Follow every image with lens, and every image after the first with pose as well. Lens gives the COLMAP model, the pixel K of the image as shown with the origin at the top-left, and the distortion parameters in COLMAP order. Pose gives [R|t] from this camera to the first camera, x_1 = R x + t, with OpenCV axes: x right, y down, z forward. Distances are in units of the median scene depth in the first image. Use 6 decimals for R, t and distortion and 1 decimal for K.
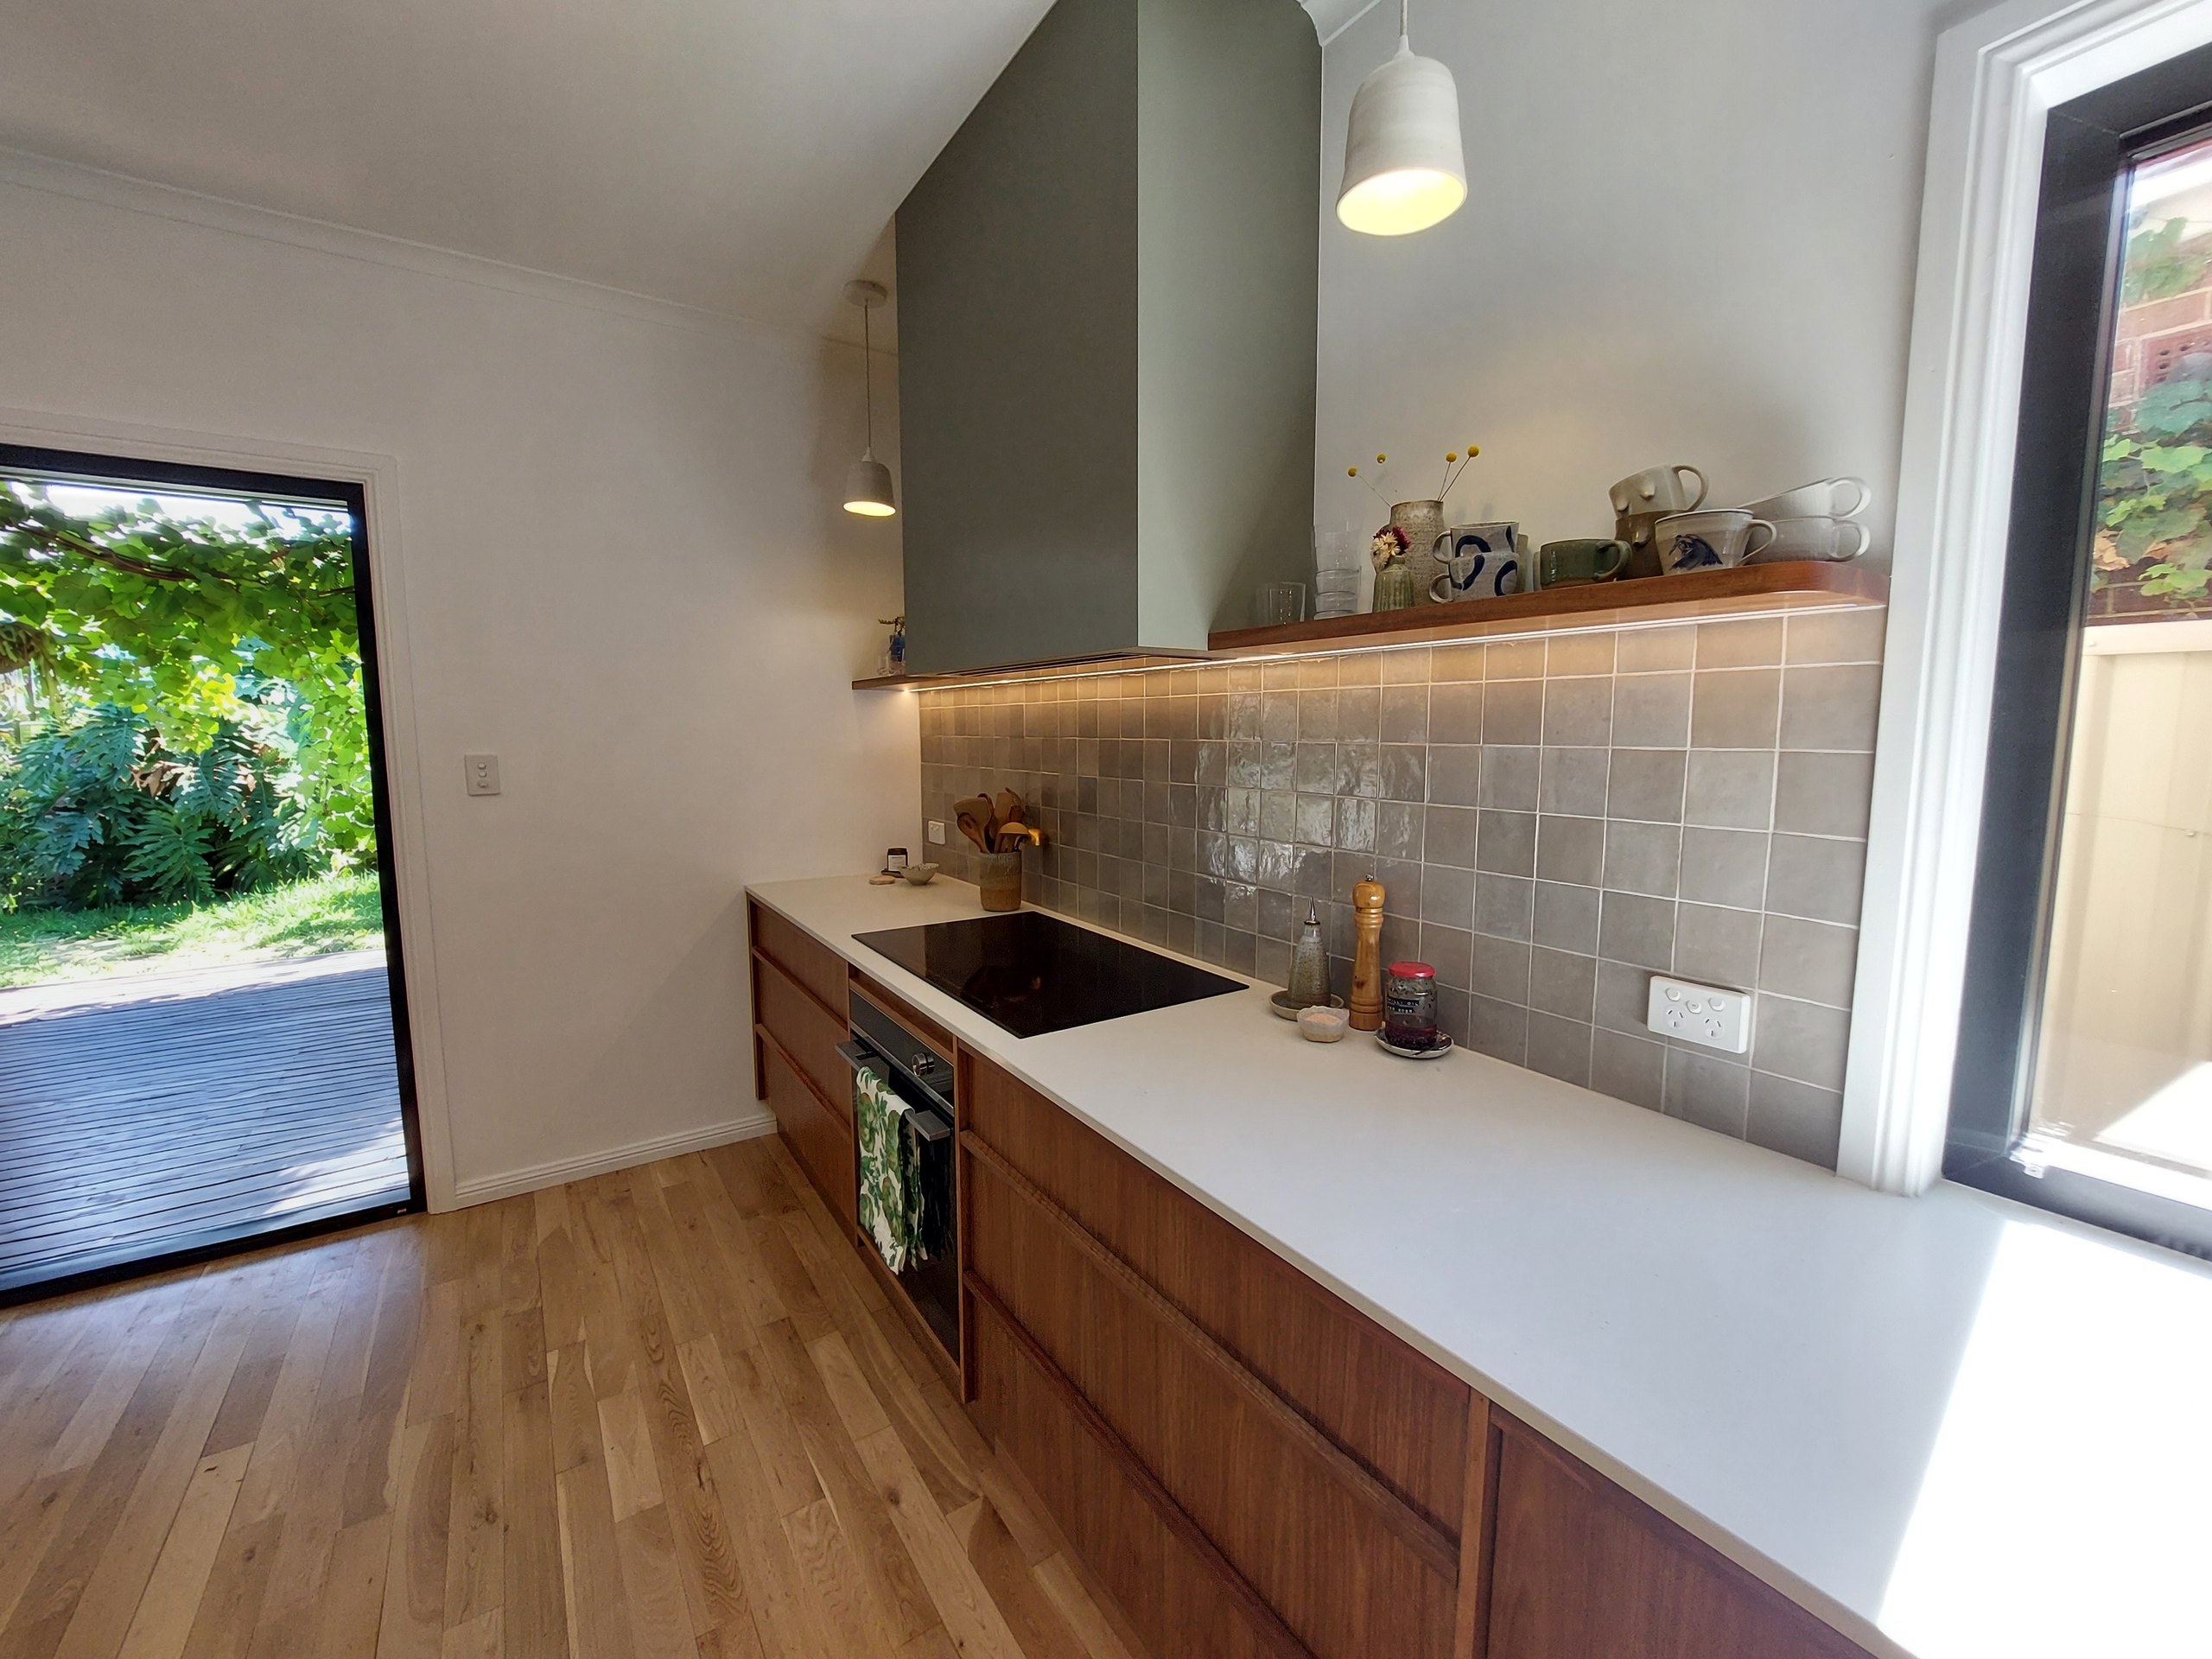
lens RADIAL K [[884.6, 0, 1112.8], [0, 884.6, 829.6], [0, 0, 1]] dist [-0.018264, 0.000227]
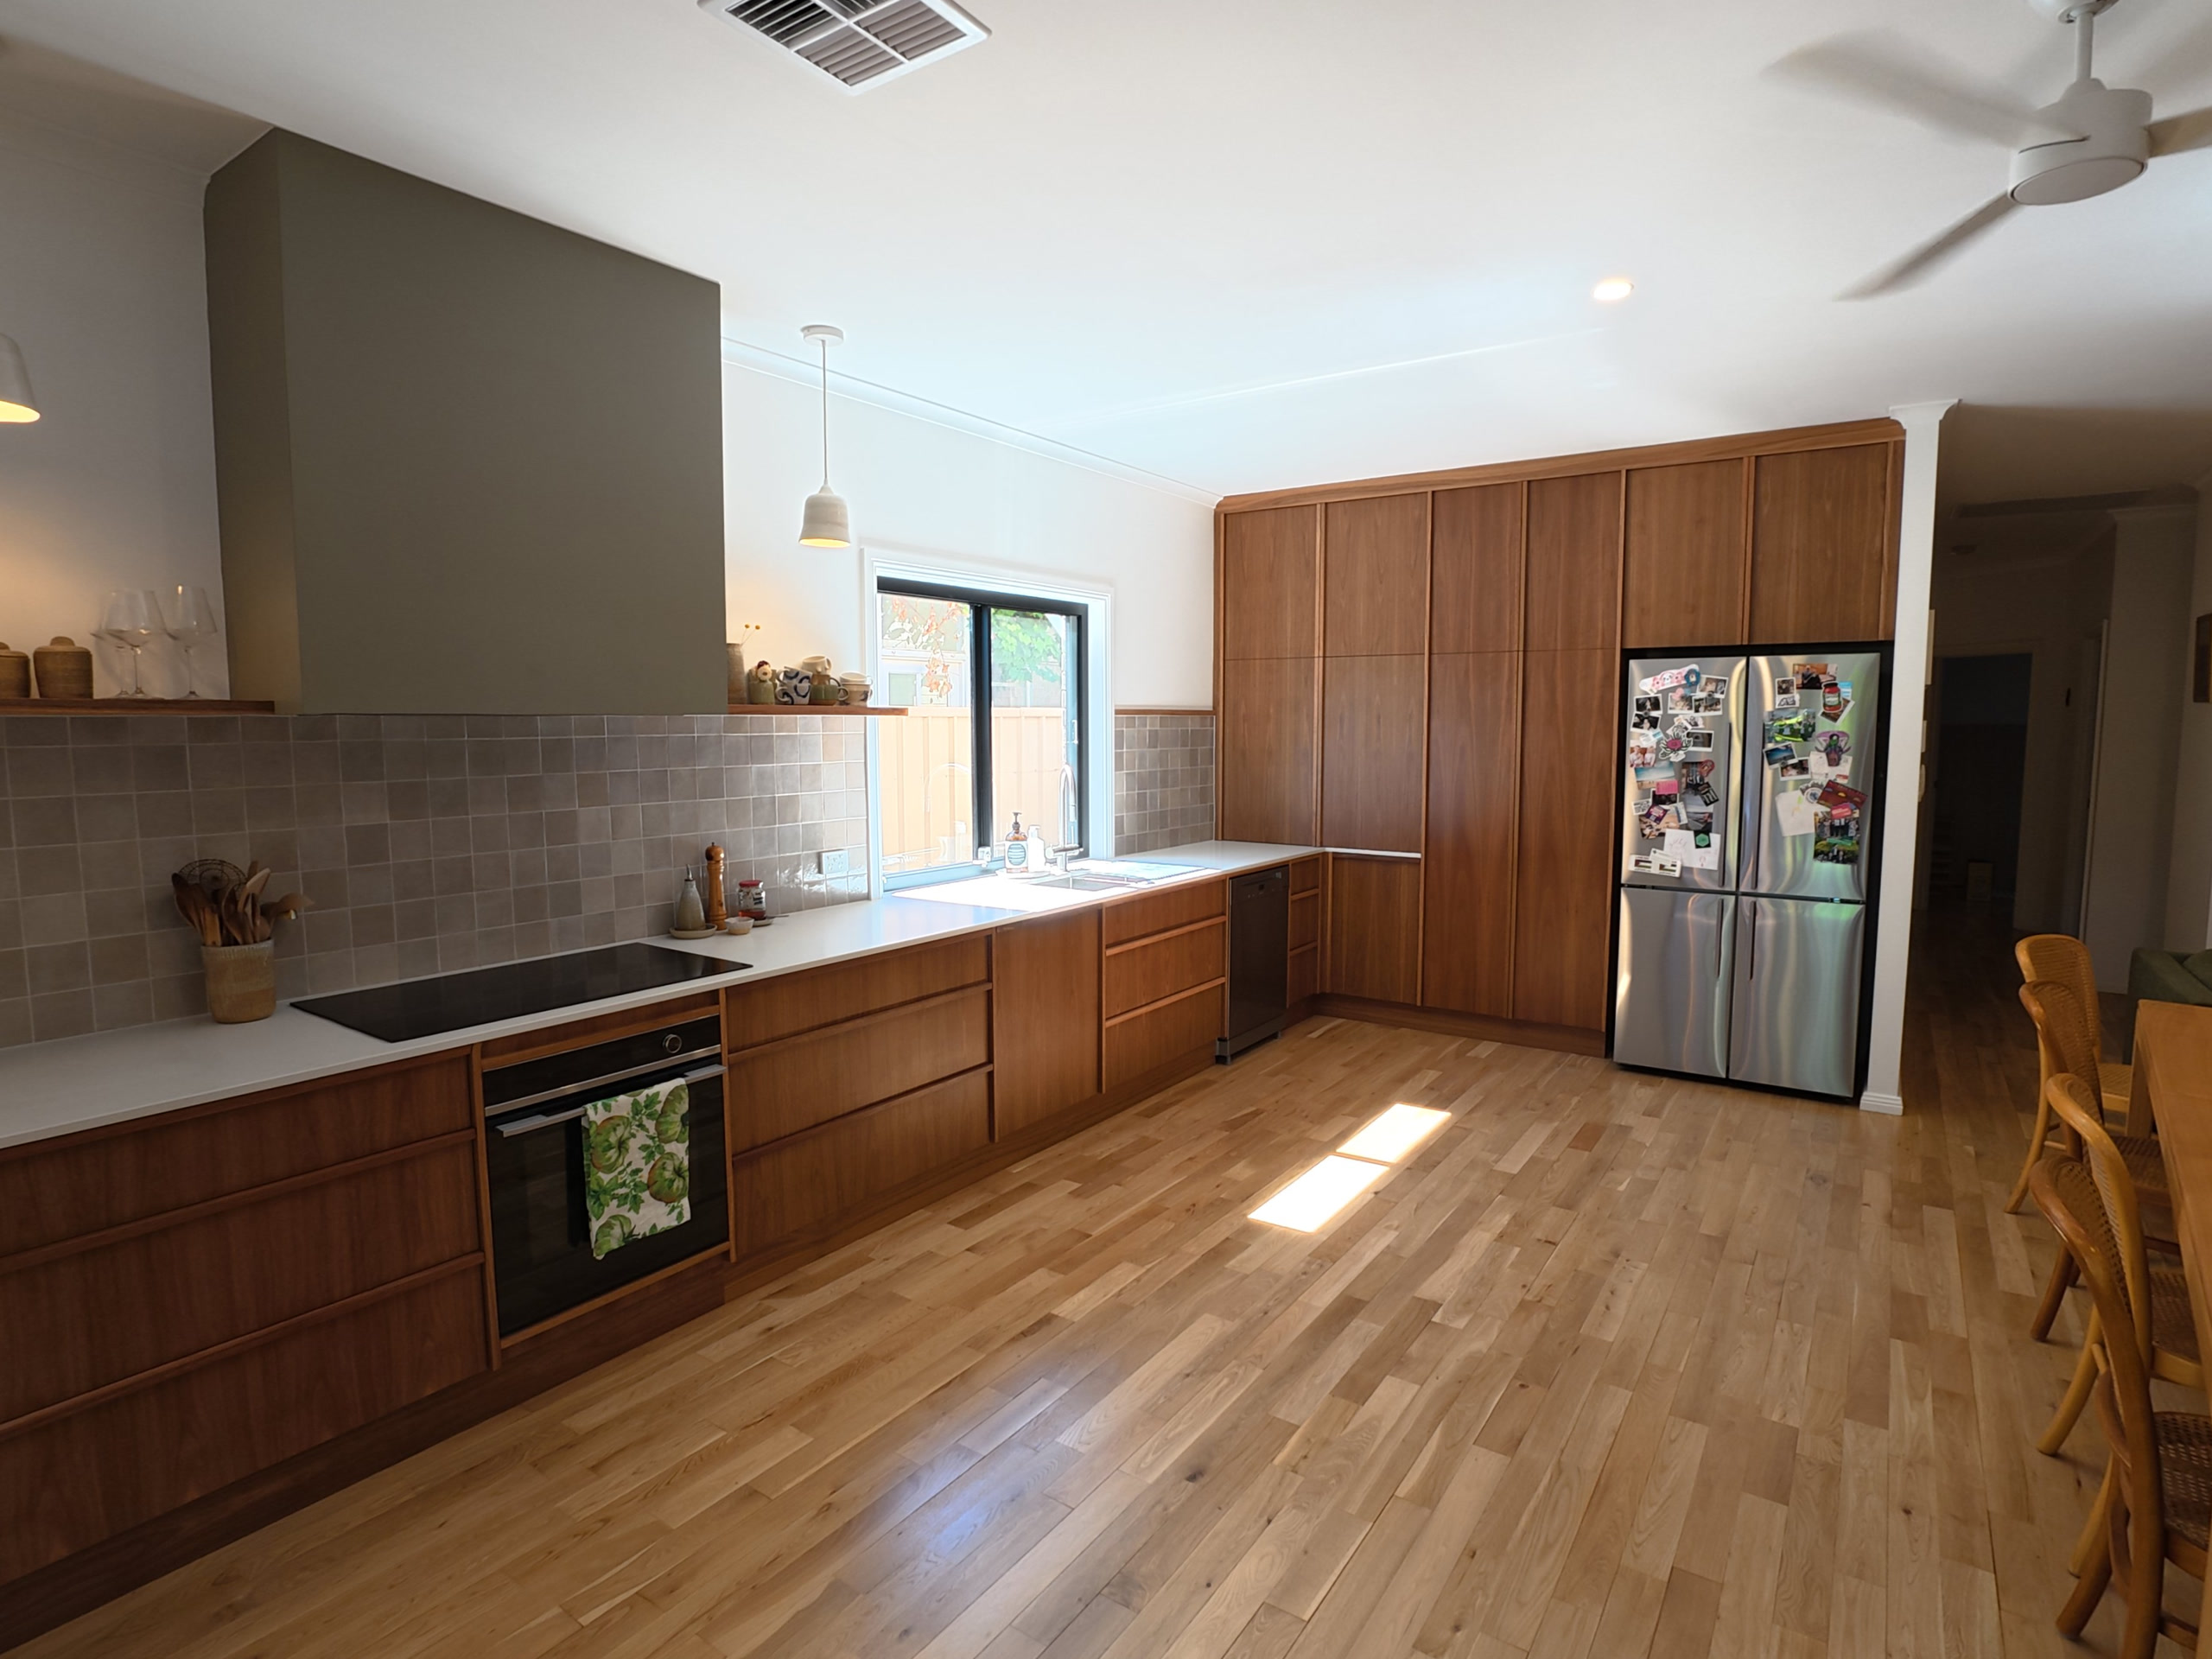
lens RADIAL K [[1139.0, 0, 1094.8], [0, 1139.0, 830.7], [0, 0, 1]] dist [-0.047825, 0.011722]
pose [[-0.344455, -0.093378, 0.934147, -2.048838], [0.104744, 0.985006, 0.137085, -0.198836], [-0.932941, 0.145066, -0.329509, 1.013887]]
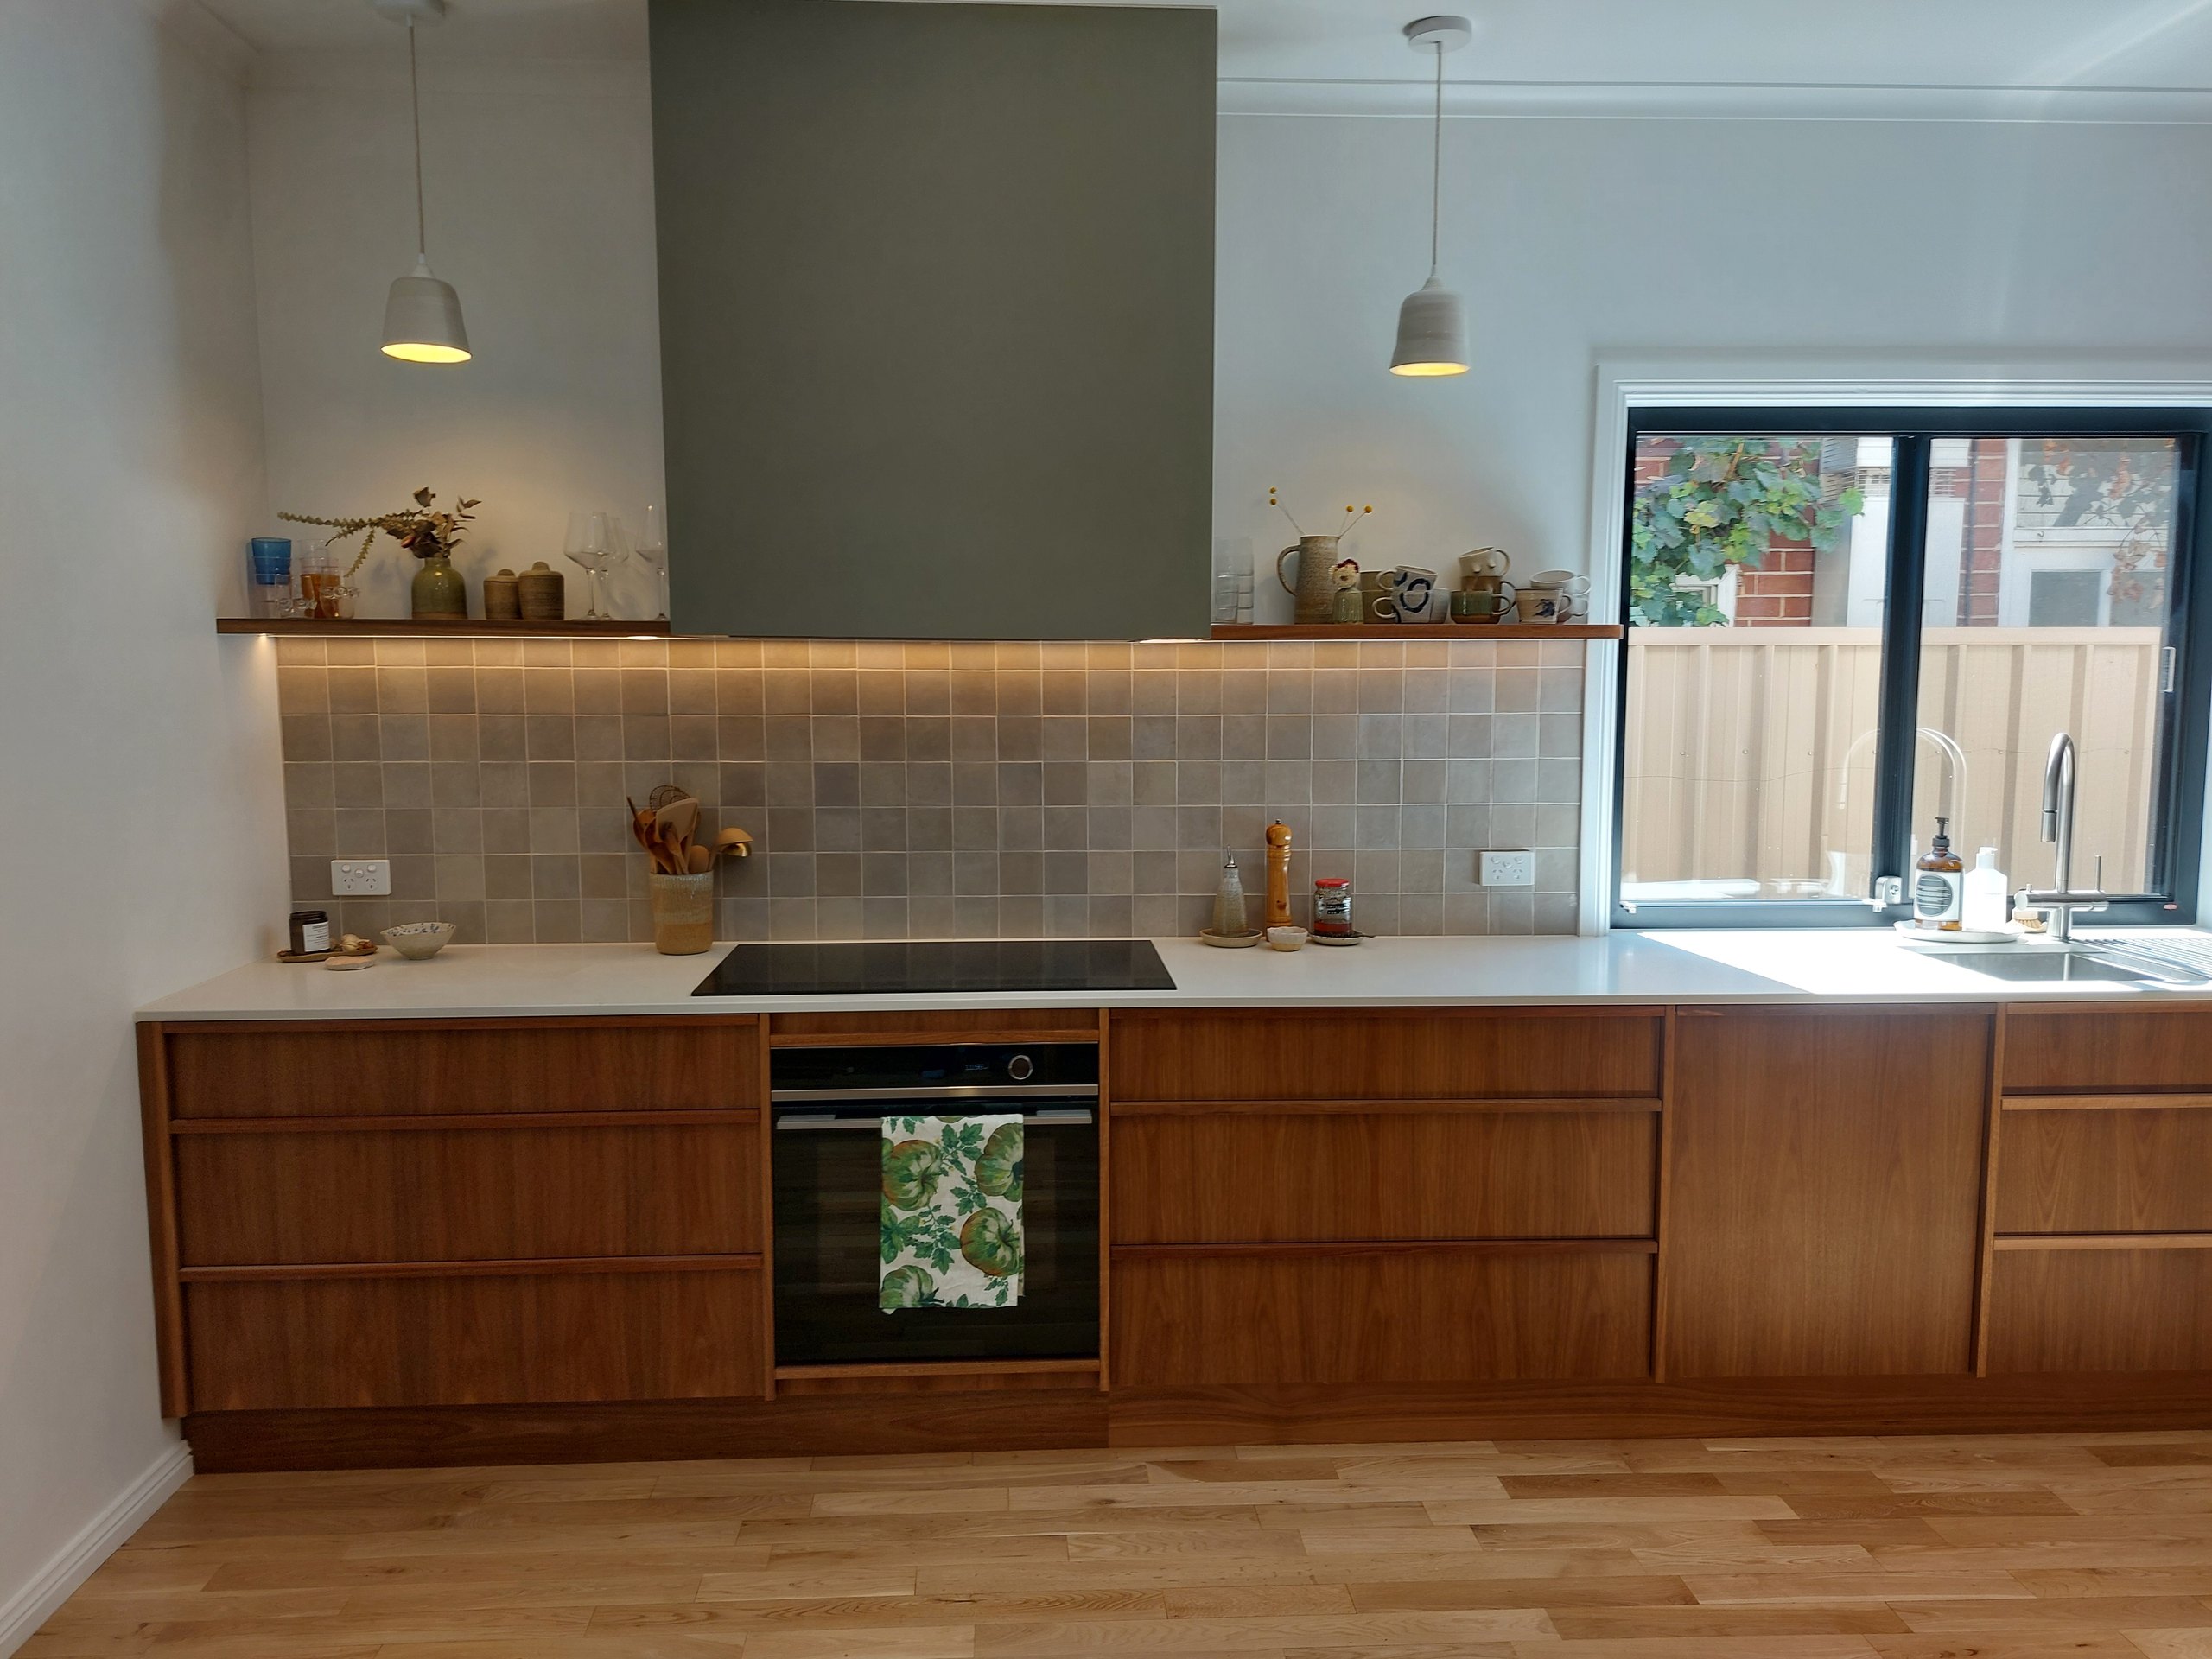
lens RADIAL K [[1592.8, 0, 1086.1], [0, 1592.8, 843.8], [0, 0, 1]] dist [0.062123, -0.052482]
pose [[0.522990, -0.093029, 0.847246, -1.745650], [0.097433, 0.994035, 0.049003, -0.050981], [-0.846751, 0.056921, 0.528935, 0.035446]]
